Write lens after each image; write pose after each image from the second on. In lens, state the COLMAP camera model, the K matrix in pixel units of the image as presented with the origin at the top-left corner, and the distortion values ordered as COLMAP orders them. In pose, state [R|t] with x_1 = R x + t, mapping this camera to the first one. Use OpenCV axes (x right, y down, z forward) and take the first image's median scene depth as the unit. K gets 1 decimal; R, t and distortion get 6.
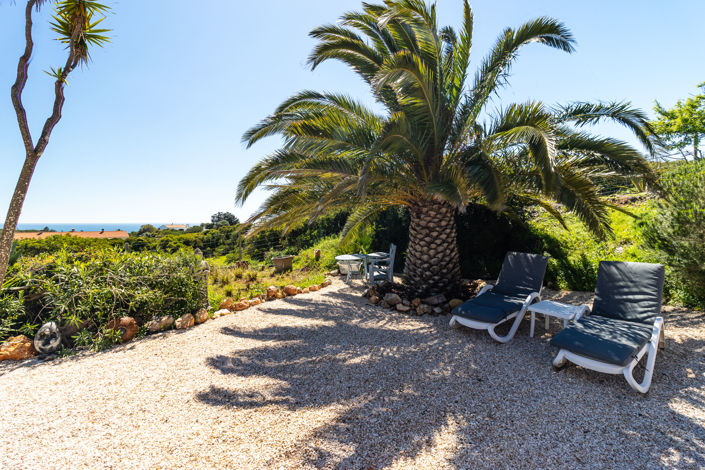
lens RADIAL K [[325.6, 0, 348.0], [0, 325.6, 224.5], [0, 0, 1]] dist [0.005720, -0.000506]
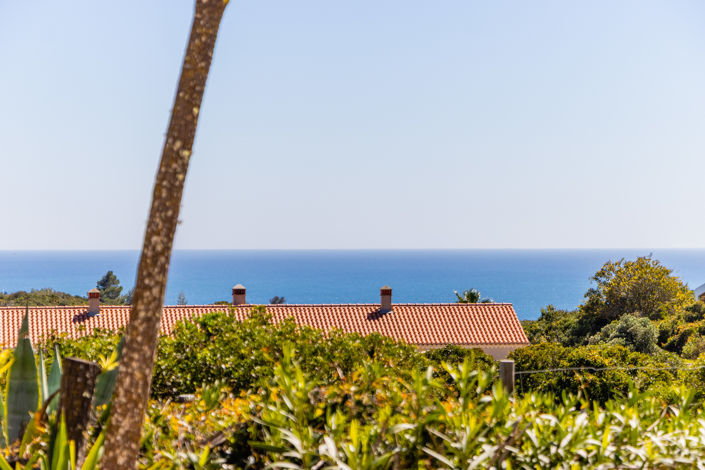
lens RADIAL K [[2813.7, 0, 352.5], [0, 2813.7, 235.1], [0, 0, 1]] dist [0.056572, 0.000000]
pose [[0.793100, -0.000724, -0.609090, 0.422299], [-0.005879, 0.999944, -0.008843, -0.003343], [0.609062, 0.010594, 0.793051, -0.604190]]
